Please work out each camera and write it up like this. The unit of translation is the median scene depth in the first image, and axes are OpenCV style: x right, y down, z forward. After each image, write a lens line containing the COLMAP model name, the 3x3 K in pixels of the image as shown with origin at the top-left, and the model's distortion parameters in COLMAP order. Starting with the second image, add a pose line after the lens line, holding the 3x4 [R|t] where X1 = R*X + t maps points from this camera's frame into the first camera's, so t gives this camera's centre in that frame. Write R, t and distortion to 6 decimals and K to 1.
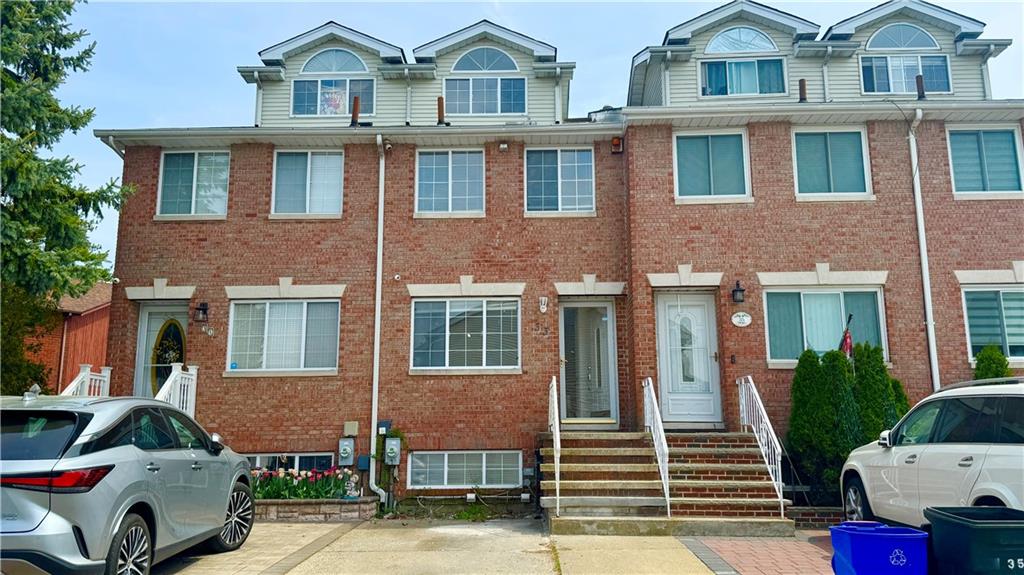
lens RADIAL K [[720.8, 0, 512.0], [0, 720.8, 287.5], [0, 0, 1]] dist [0.058132, 0.000105]
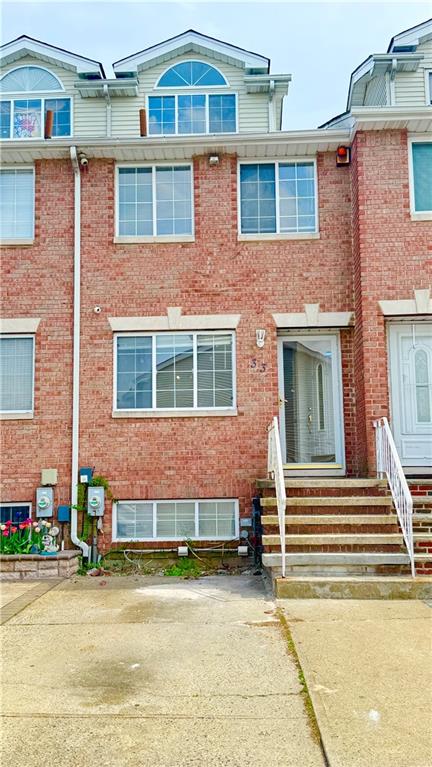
lens RADIAL K [[687.8, 0, 216.0], [0, 687.8, 383.5], [0, 0, 1]] dist [0.011443, 0.002415]
pose [[0.999938, -0.010010, -0.004832, -0.008160], [0.010315, 0.997635, 0.067950, 0.021124], [0.004140, -0.067996, 0.997677, 0.143646]]
